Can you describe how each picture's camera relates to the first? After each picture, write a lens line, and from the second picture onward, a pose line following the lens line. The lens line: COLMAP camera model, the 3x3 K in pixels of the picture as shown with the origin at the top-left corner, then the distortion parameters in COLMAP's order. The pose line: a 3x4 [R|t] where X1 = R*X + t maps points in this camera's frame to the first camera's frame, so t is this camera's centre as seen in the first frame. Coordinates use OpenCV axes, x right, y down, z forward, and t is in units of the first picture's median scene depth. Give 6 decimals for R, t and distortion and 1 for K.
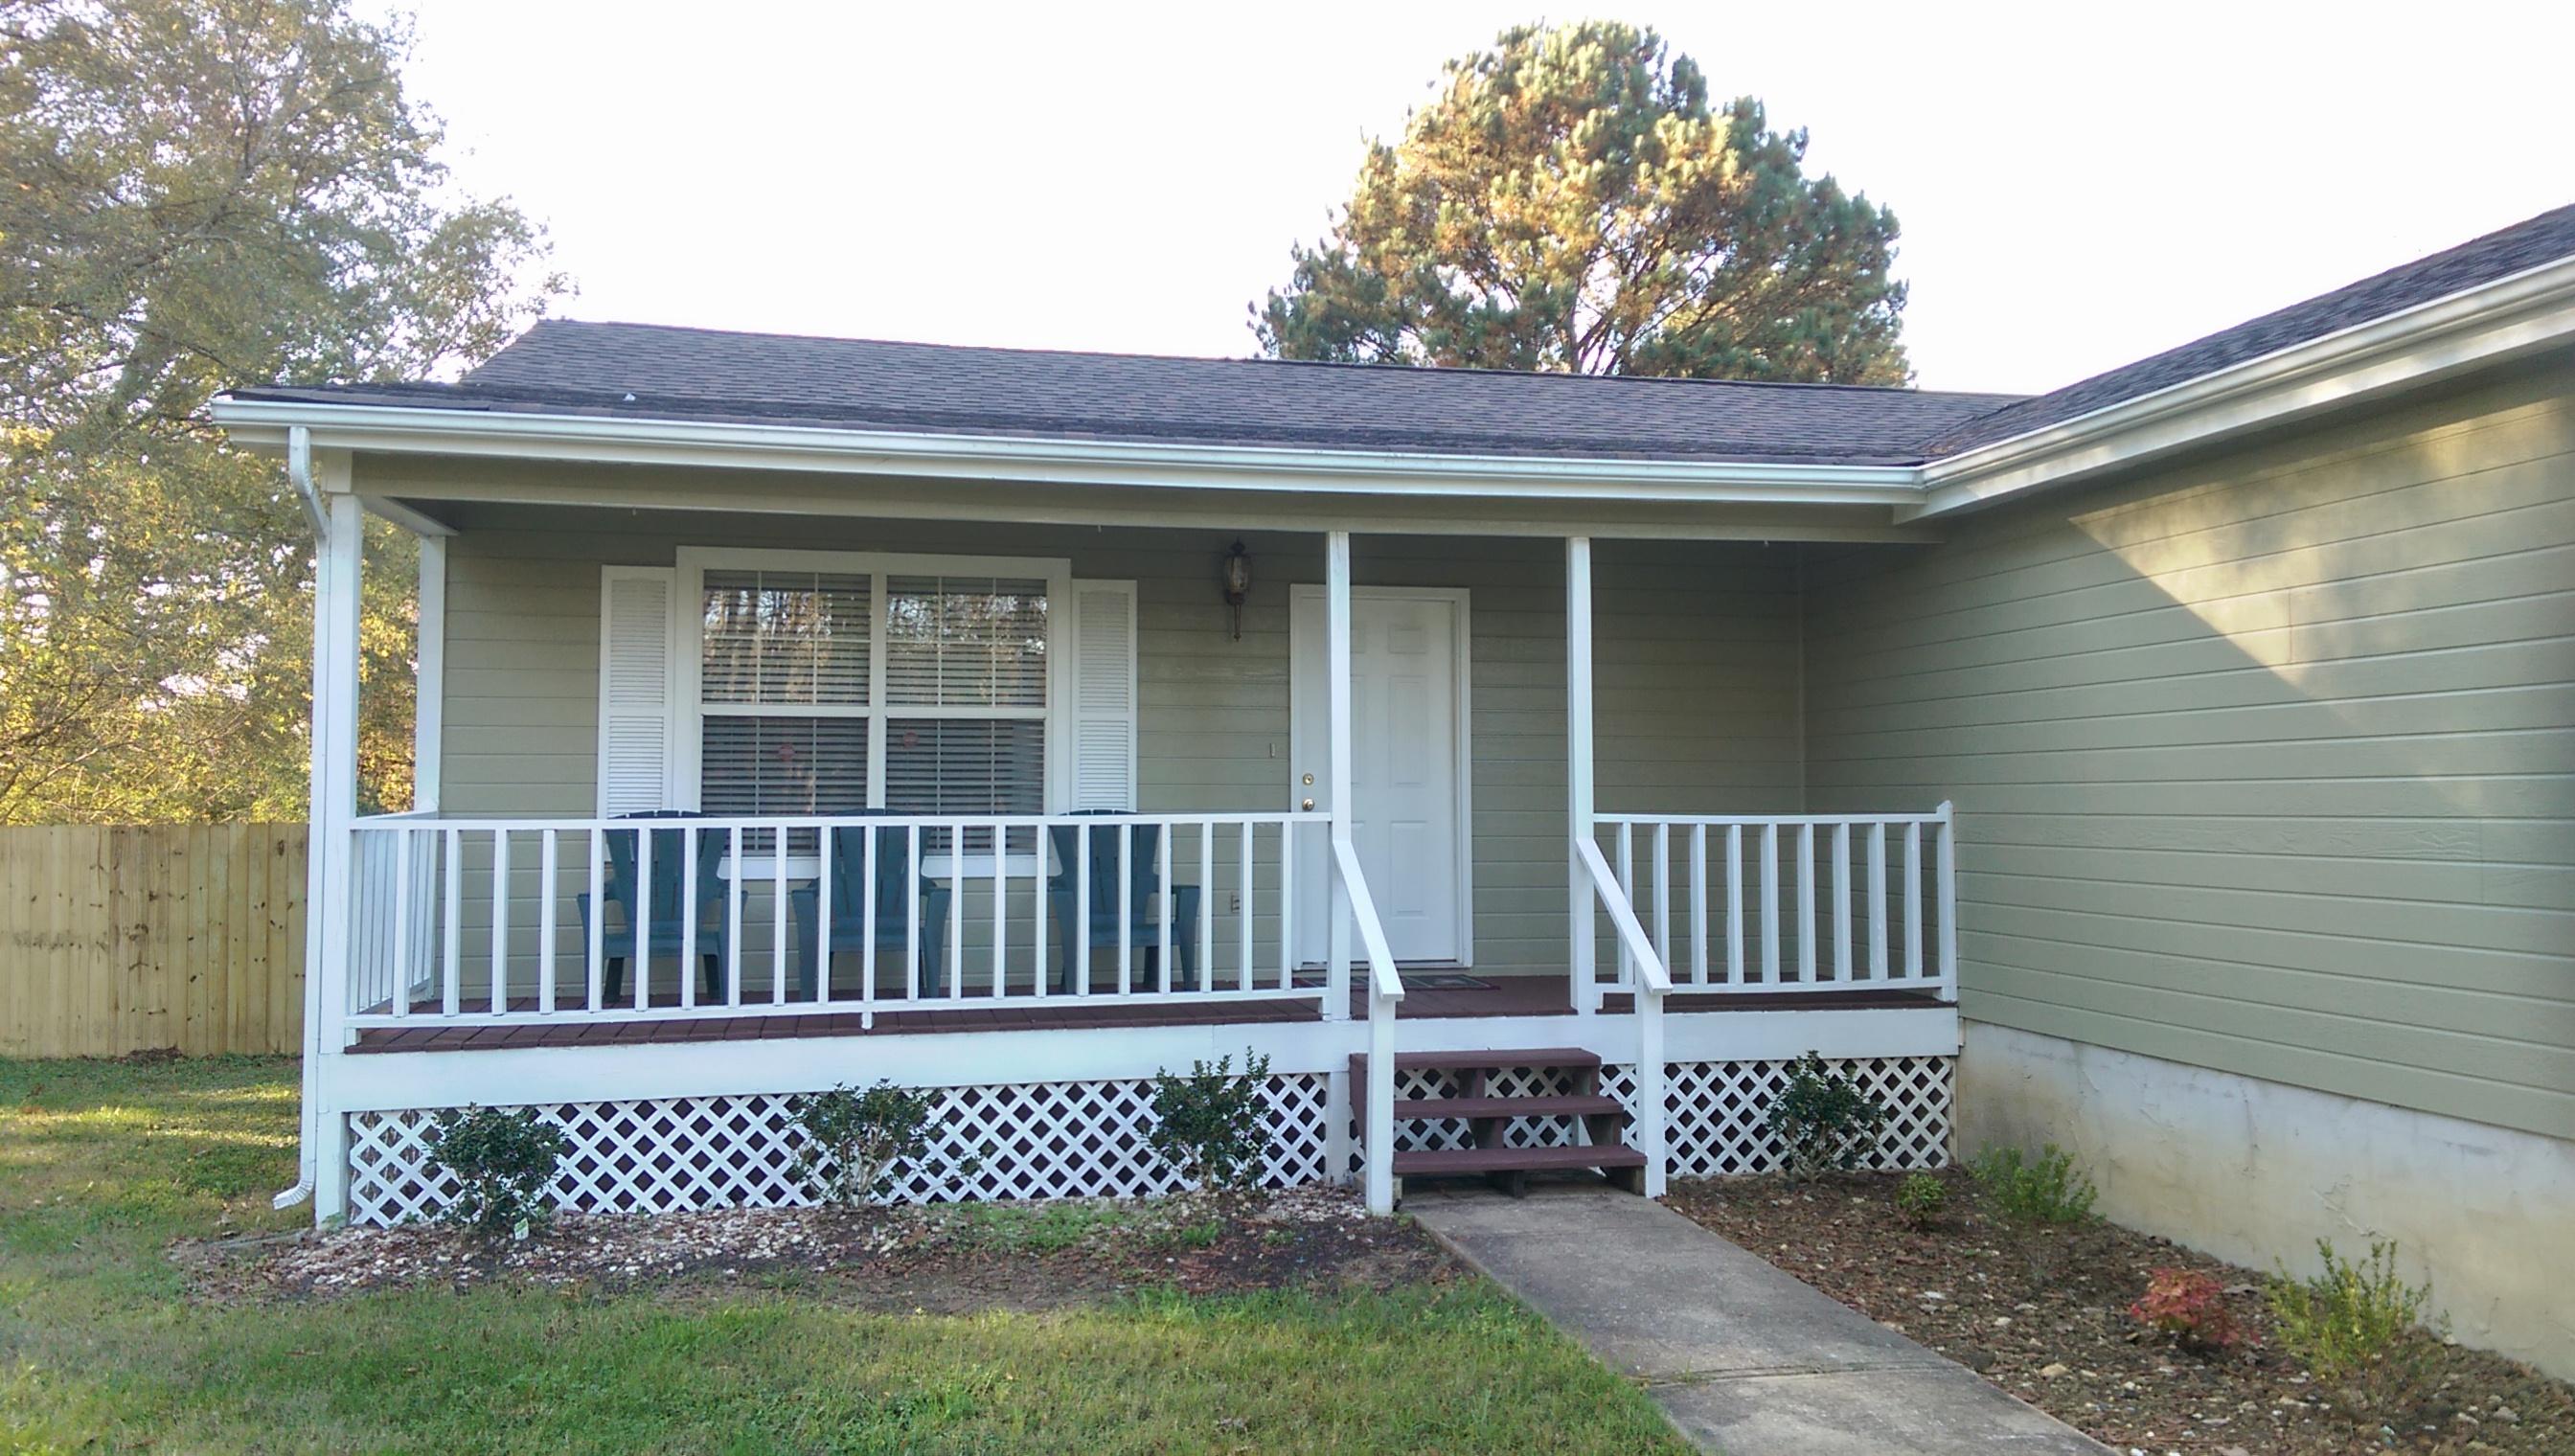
lens RADIAL K [[1822.6, 0, 1287.5], [0, 1822.6, 728.0], [0, 0, 1]] dist [0.098440, -0.134063]
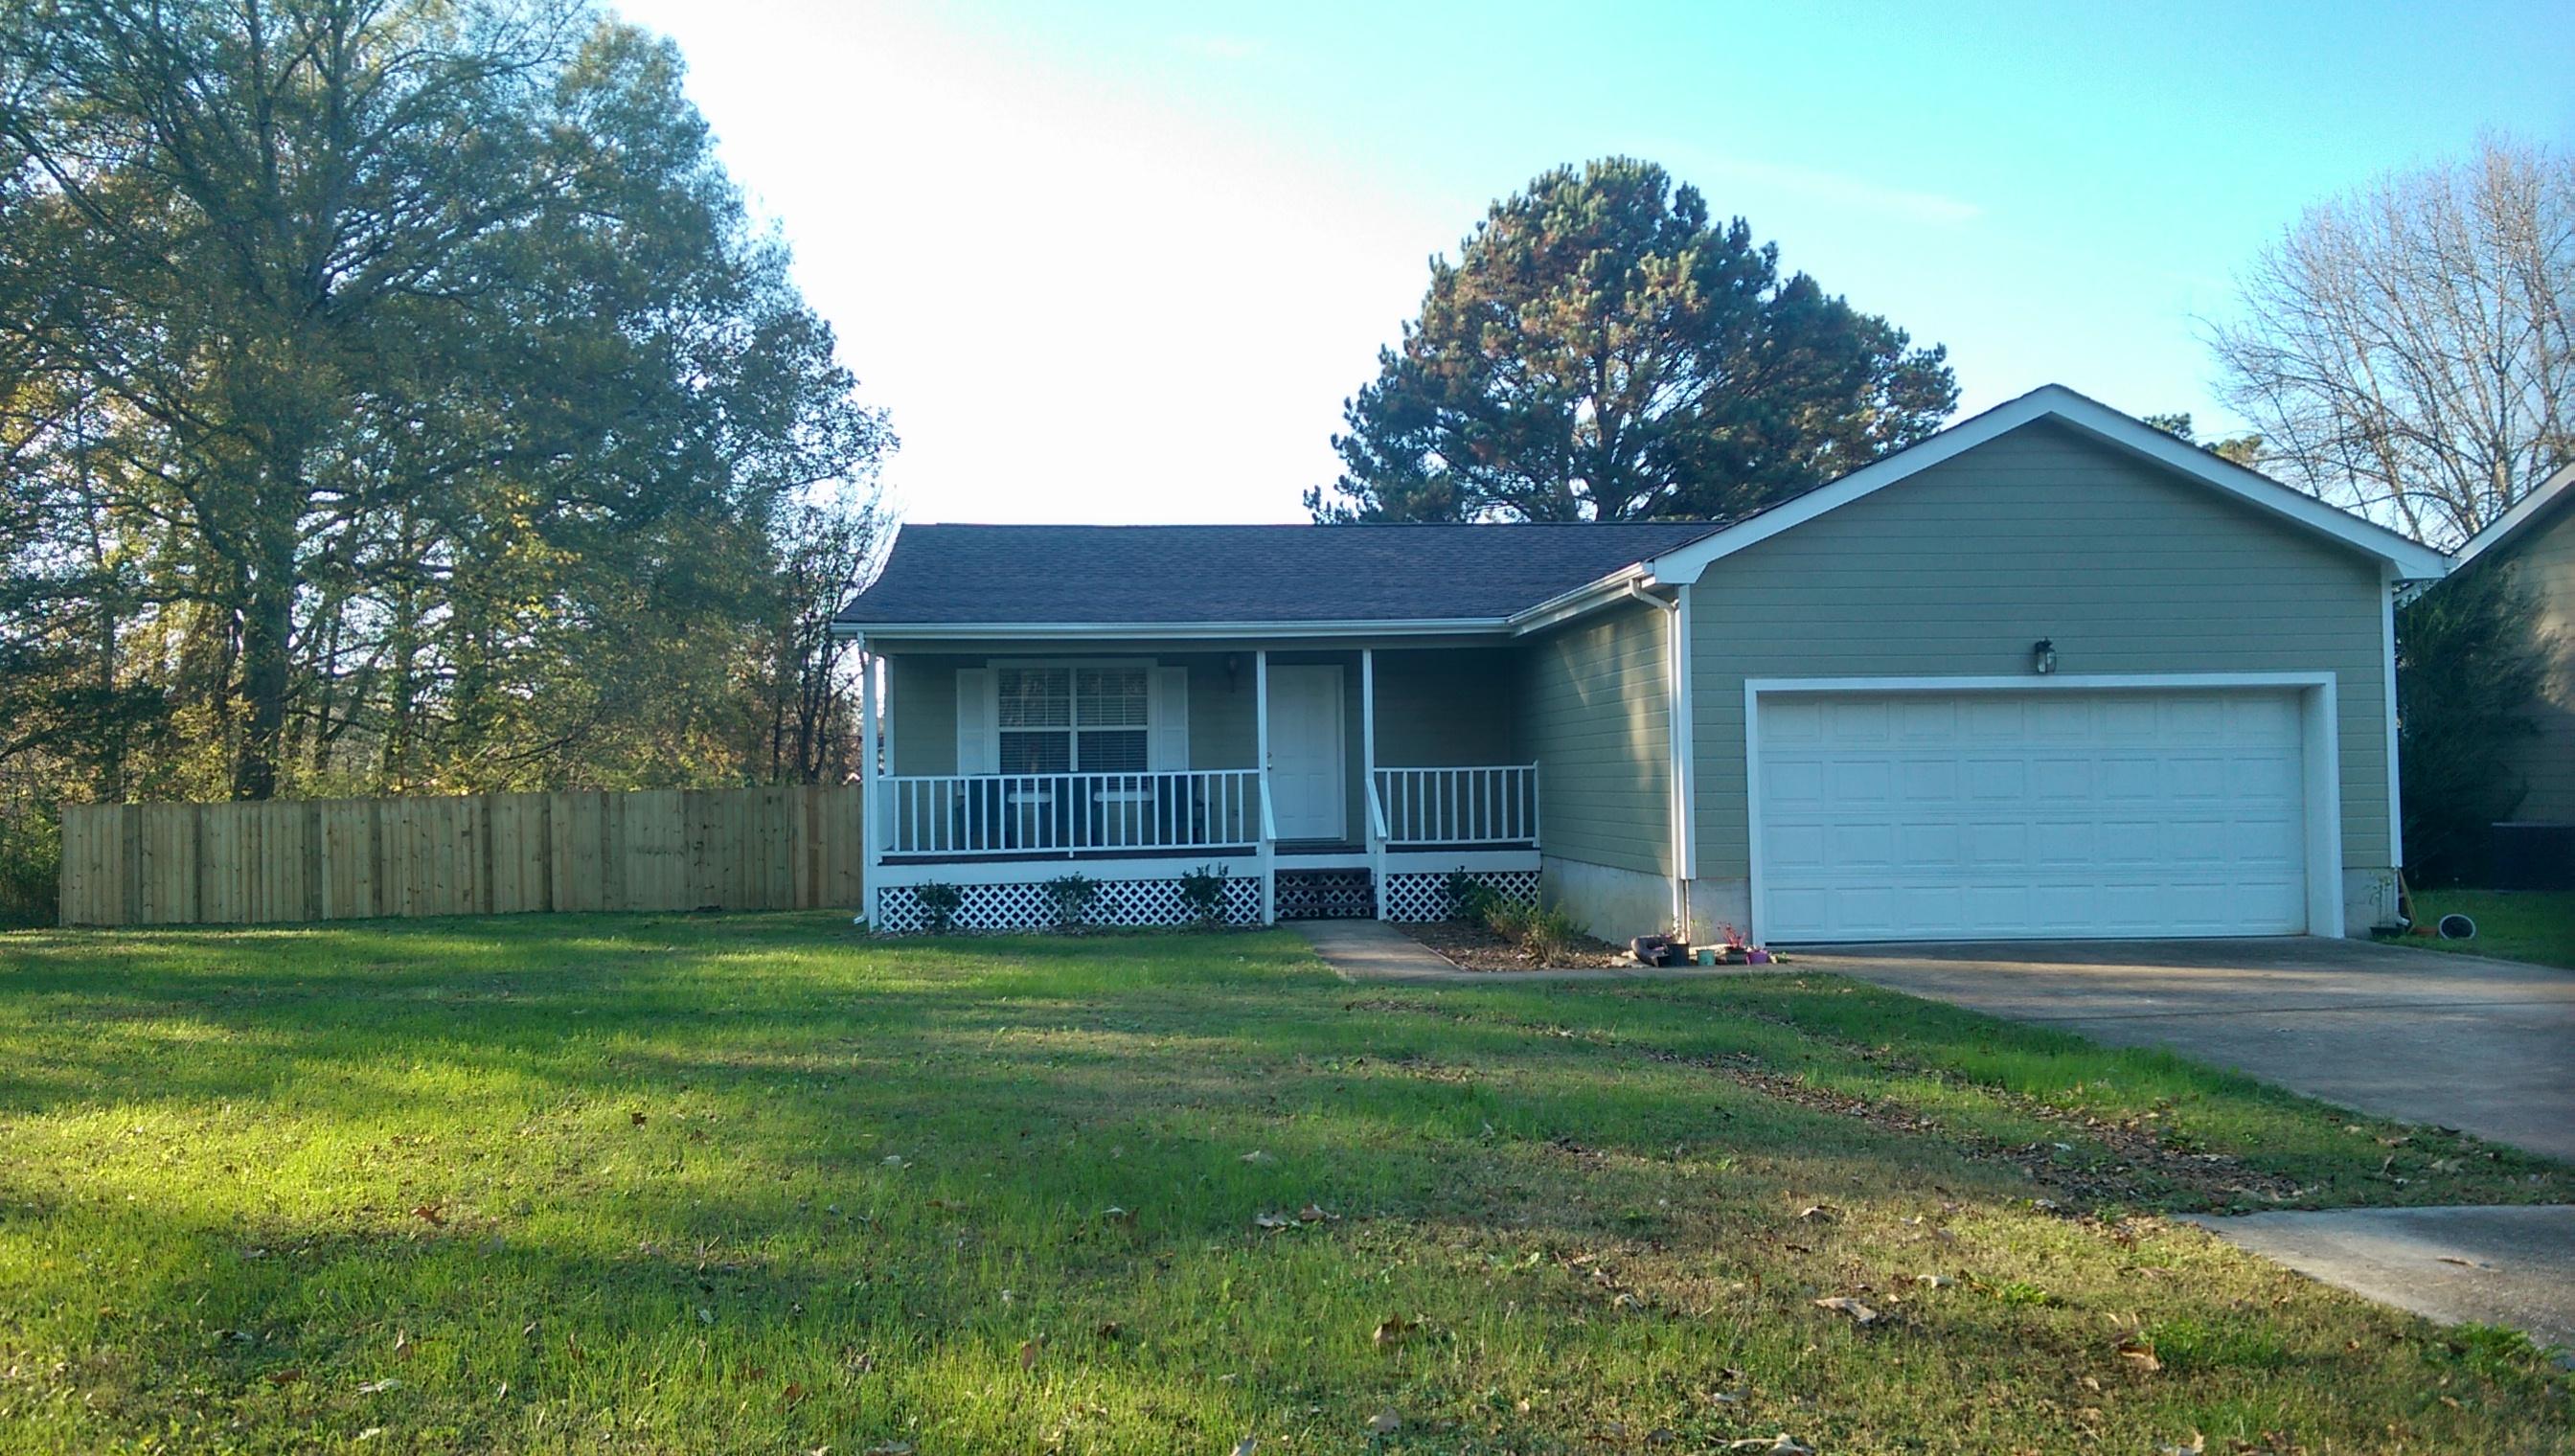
lens RADIAL K [[1822.6, 0, 1287.5], [0, 1822.6, 728.0], [0, 0, 1]] dist [0.098440, -0.134063]
pose [[0.993562, -0.019132, -0.111664, 0.301225], [0.020748, 0.999696, 0.013325, -0.035485], [0.111376, -0.015556, 0.993657, -1.254853]]
